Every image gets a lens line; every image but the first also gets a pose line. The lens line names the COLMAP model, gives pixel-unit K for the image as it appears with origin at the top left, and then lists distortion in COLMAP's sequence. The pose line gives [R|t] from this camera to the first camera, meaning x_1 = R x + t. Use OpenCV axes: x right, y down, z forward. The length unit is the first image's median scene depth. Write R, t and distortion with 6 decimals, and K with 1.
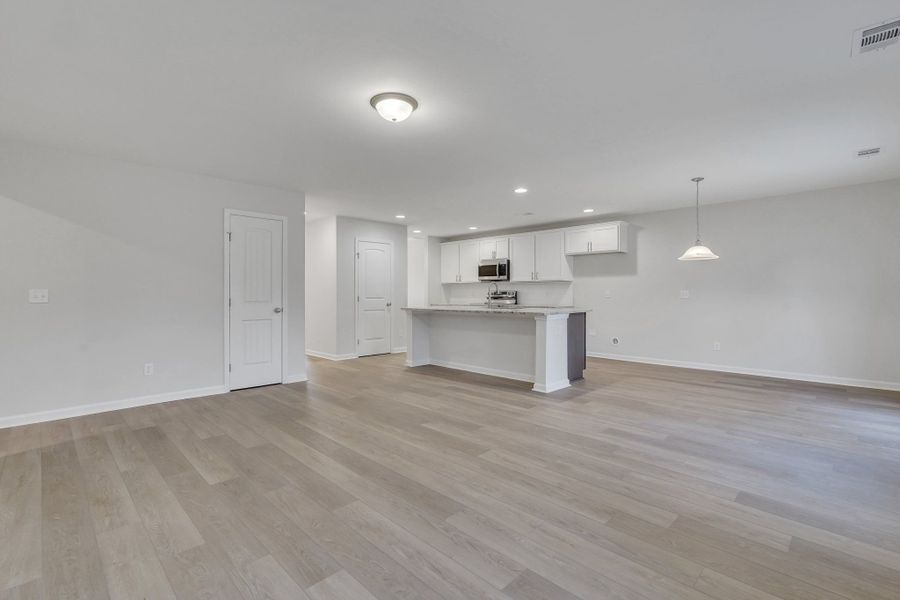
lens RADIAL K [[411.5, 0, 447.3], [0, 411.5, 296.5], [0, 0, 1]] dist [-0.000979, 0.000416]
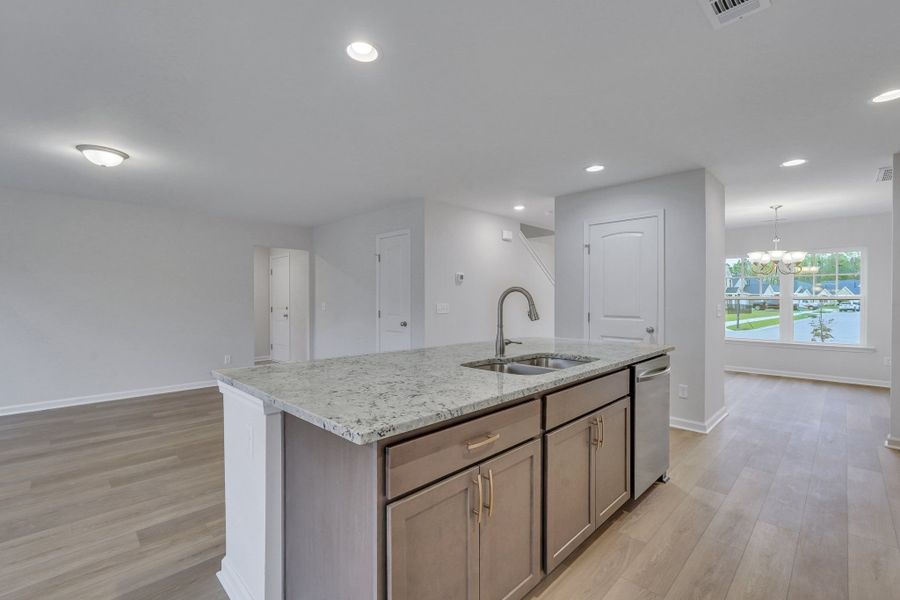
lens RADIAL K [[400.5, 0, 450.0], [0, 400.5, 300.0], [0, 0, 1]] dist [-0.000555, 0.000959]
pose [[0.000773, 0.004935, -0.999988, 0.403383], [-0.008167, 0.999955, 0.004929, -0.021674], [0.999966, 0.008163, 0.000813, 0.784379]]
